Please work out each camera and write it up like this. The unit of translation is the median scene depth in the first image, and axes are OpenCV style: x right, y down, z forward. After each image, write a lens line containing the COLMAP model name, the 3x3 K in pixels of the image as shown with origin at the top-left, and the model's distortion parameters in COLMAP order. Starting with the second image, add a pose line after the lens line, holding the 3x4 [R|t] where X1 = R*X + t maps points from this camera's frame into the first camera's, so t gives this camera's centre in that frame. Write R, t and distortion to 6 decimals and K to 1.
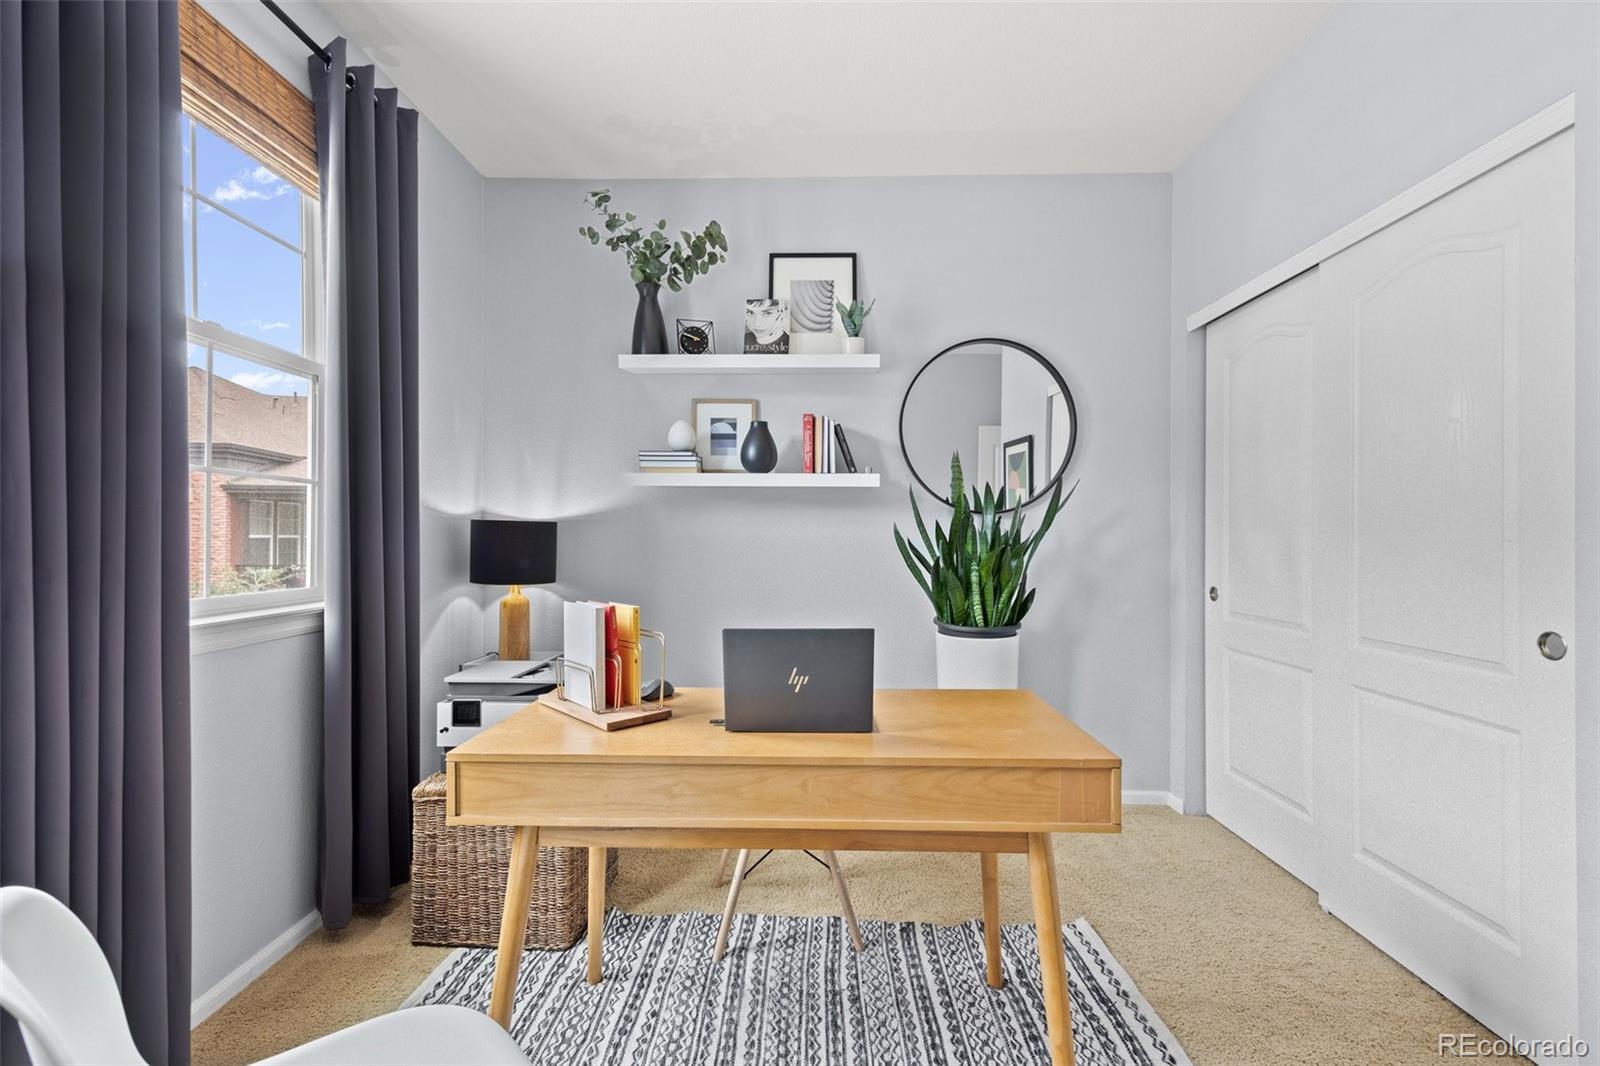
lens RADIAL K [[689.5, 0, 797.4], [0, 689.5, 528.6], [0, 0, 1]] dist [-0.000550, 0.000707]
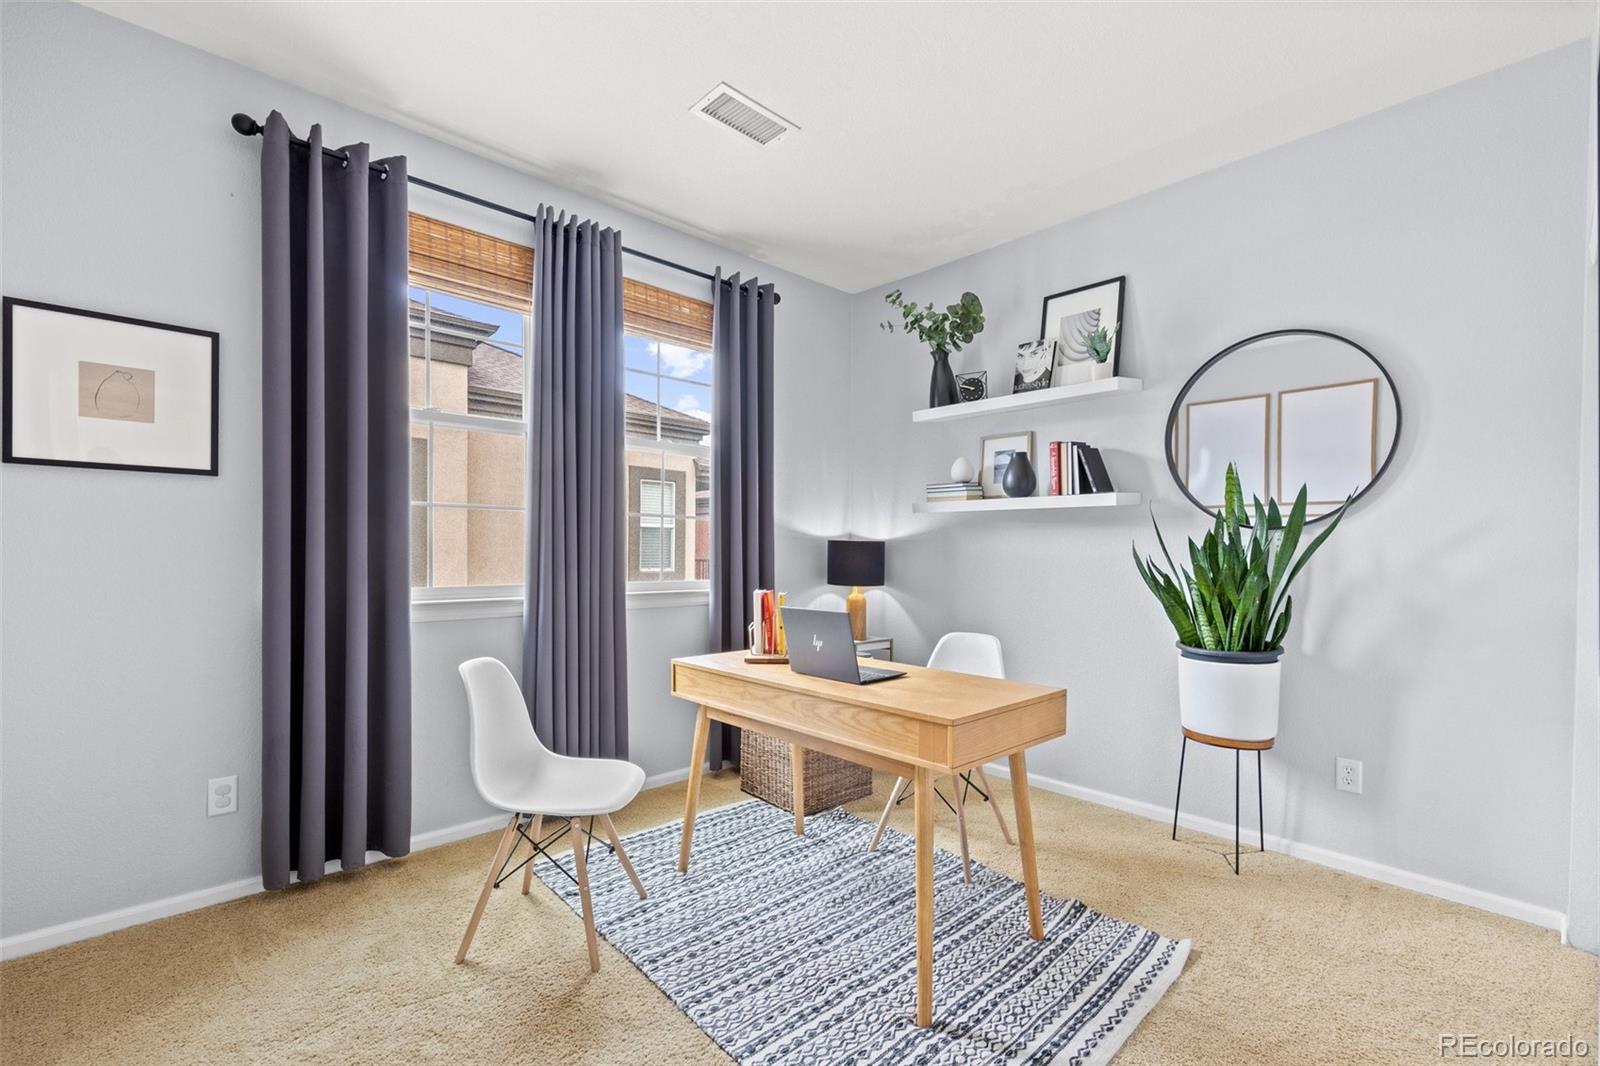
lens RADIAL K [[689.5, 0, 799.5], [0, 689.5, 547.3], [0, 0, 1]] dist [-0.000550, 0.000707]
pose [[0.703927, -0.001228, -0.710272, 0.498707], [0.004636, 0.999985, 0.002865, -0.002946], [0.710257, -0.005309, 0.703922, -0.063427]]
